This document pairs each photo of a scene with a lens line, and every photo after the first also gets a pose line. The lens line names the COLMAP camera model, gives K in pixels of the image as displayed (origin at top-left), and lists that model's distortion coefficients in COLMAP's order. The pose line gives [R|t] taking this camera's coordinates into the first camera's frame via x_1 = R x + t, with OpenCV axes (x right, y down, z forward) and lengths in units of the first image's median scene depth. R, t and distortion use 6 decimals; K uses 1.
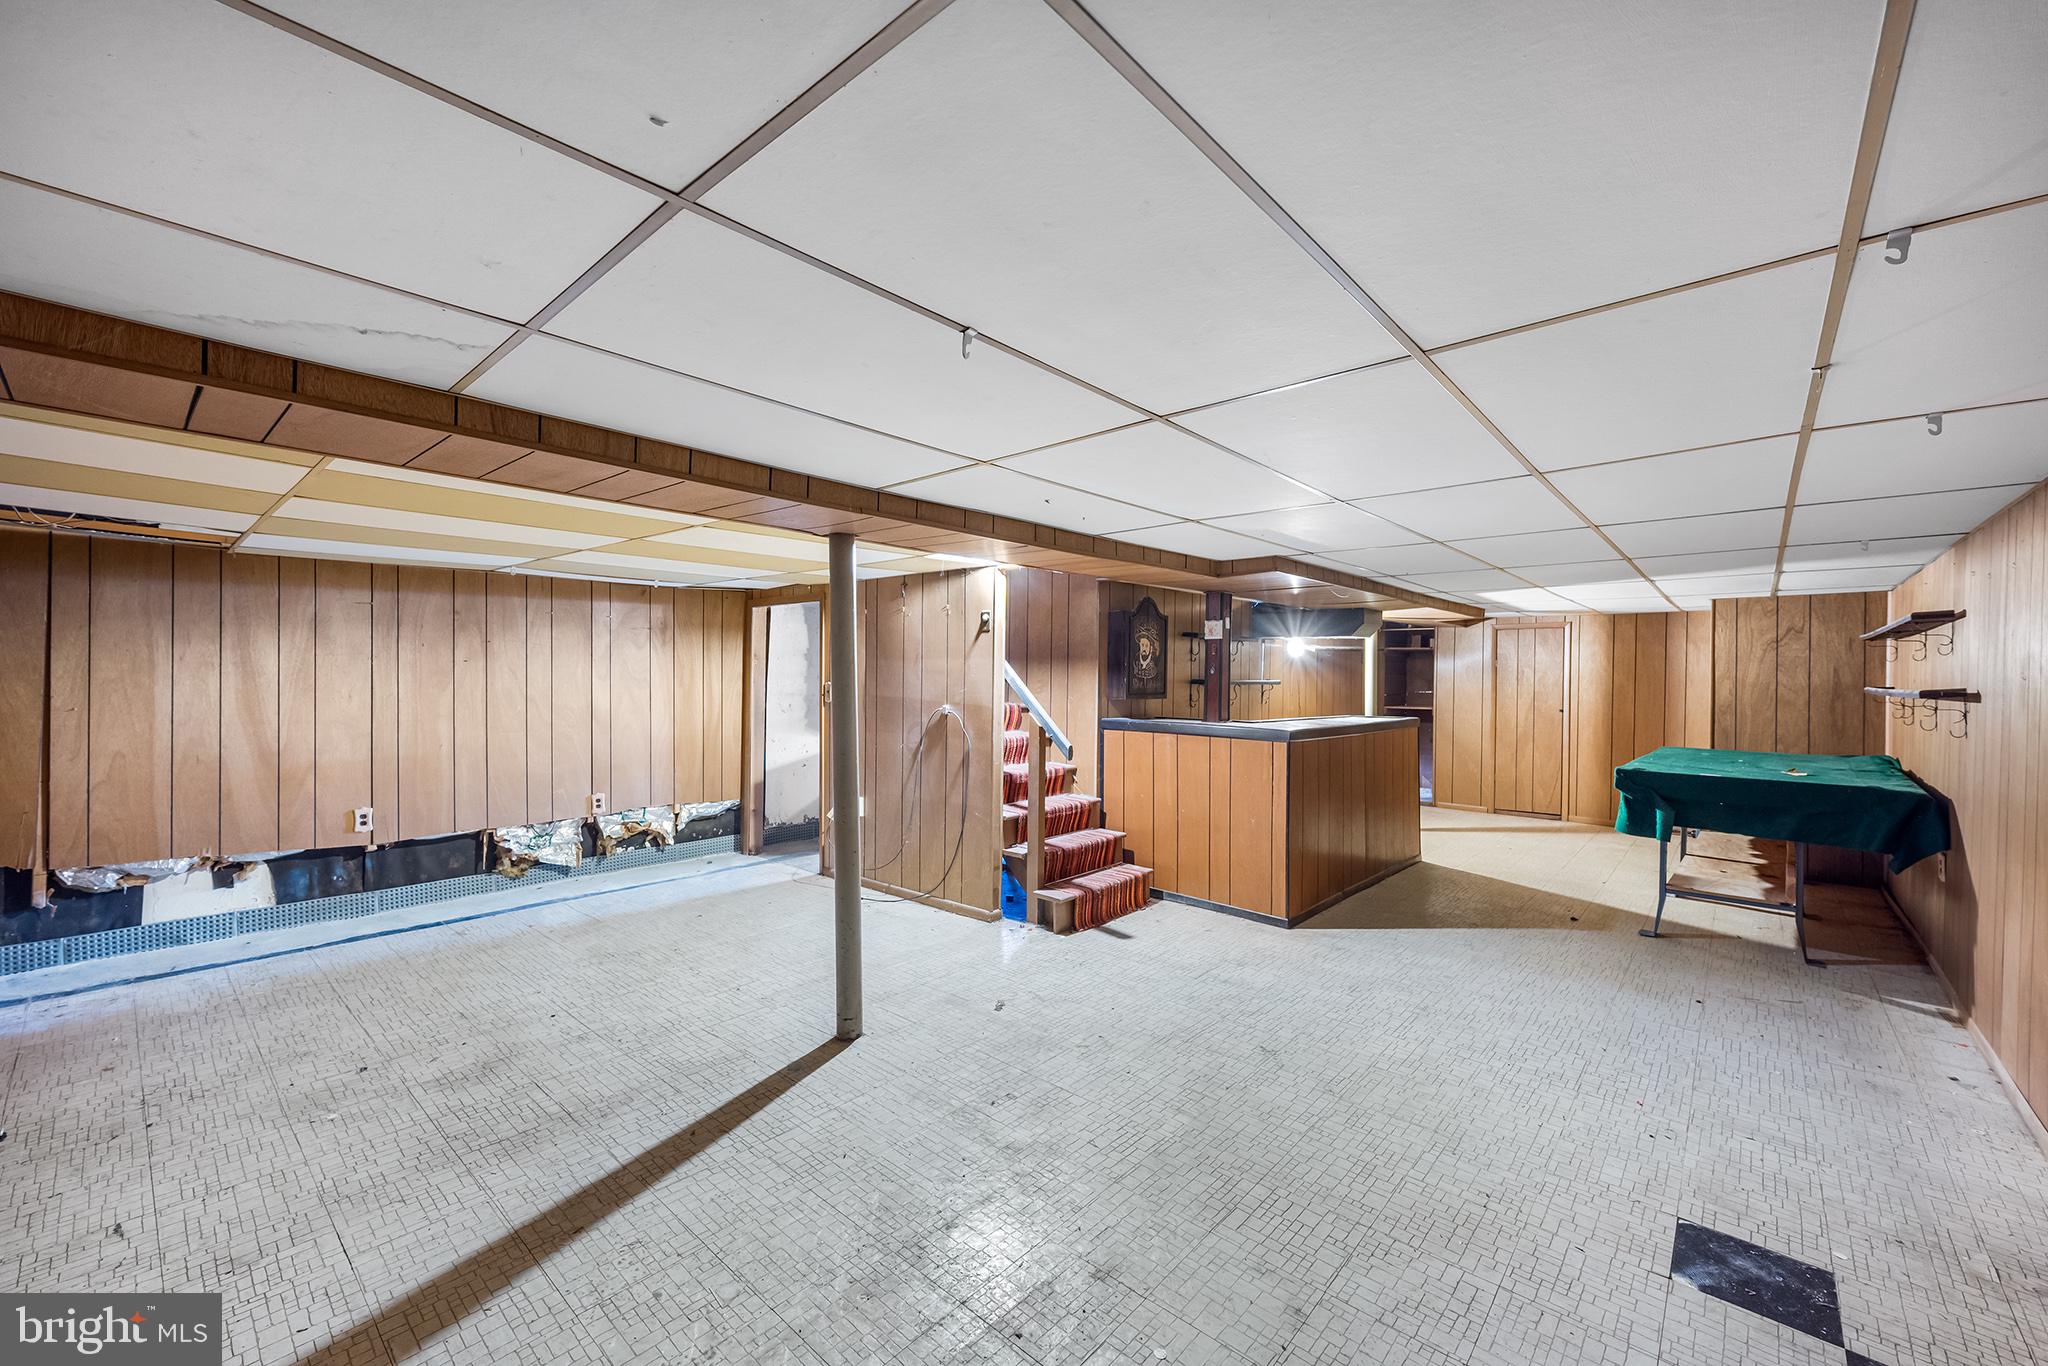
lens RADIAL K [[825.4, 0, 1028.2], [0, 825.4, 681.5], [0, 0, 1]] dist [-0.006946, 0.001321]
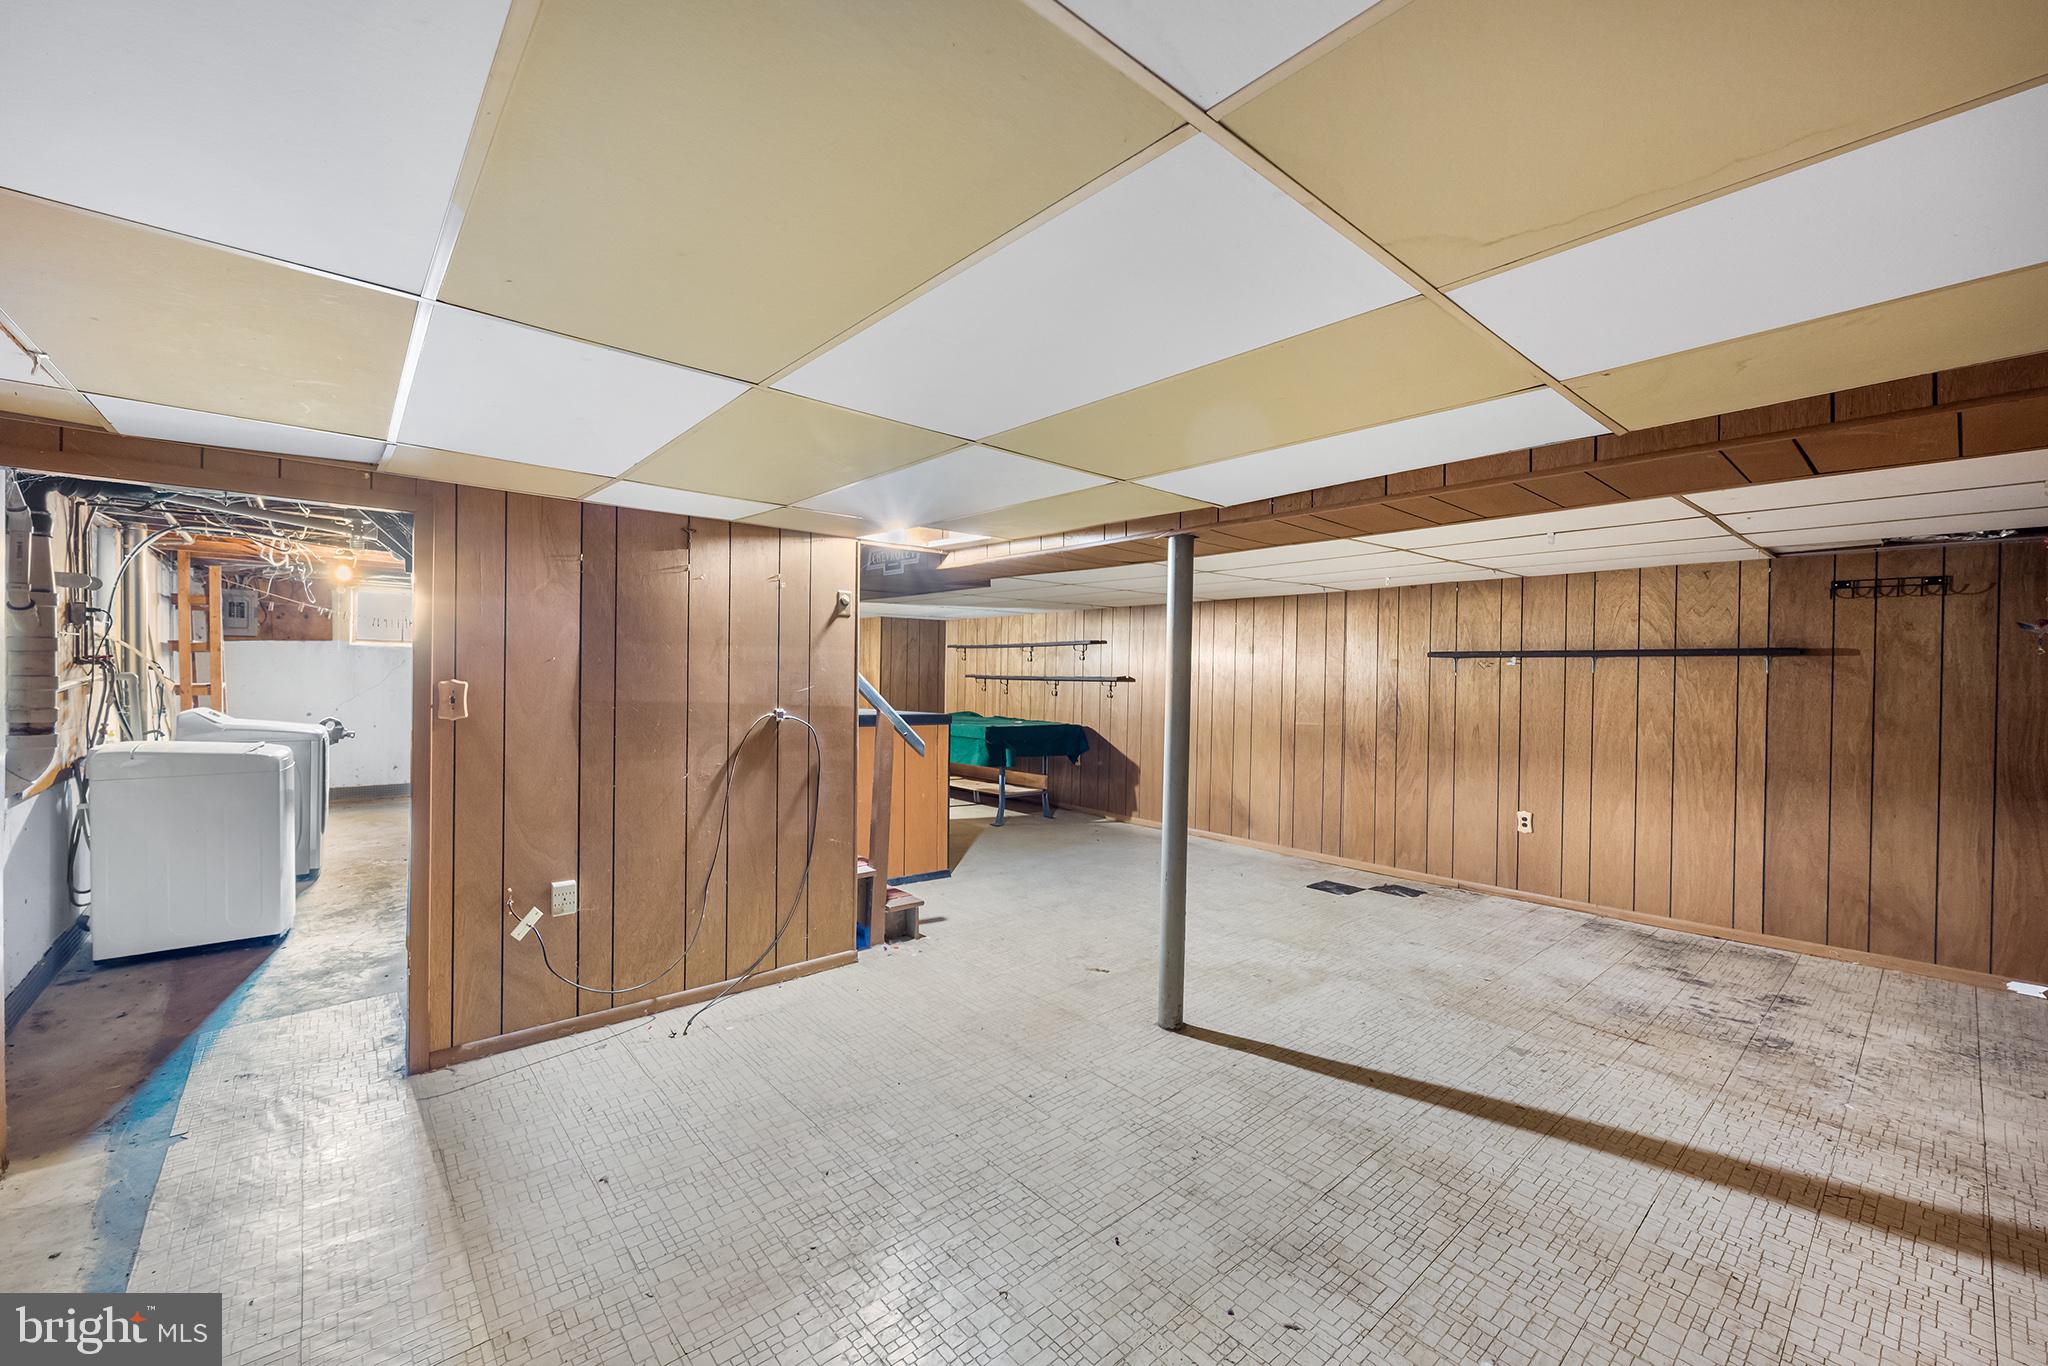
lens RADIAL K [[825.4, 0, 1030.4], [0, 825.4, 687.1], [0, 0, 1]] dist [-0.006946, 0.001321]
pose [[0.120109, -0.022916, 0.992496, -1.159198], [-0.004315, 0.999712, 0.023605, -0.013397], [-0.992751, -0.007118, 0.119975, 0.980039]]
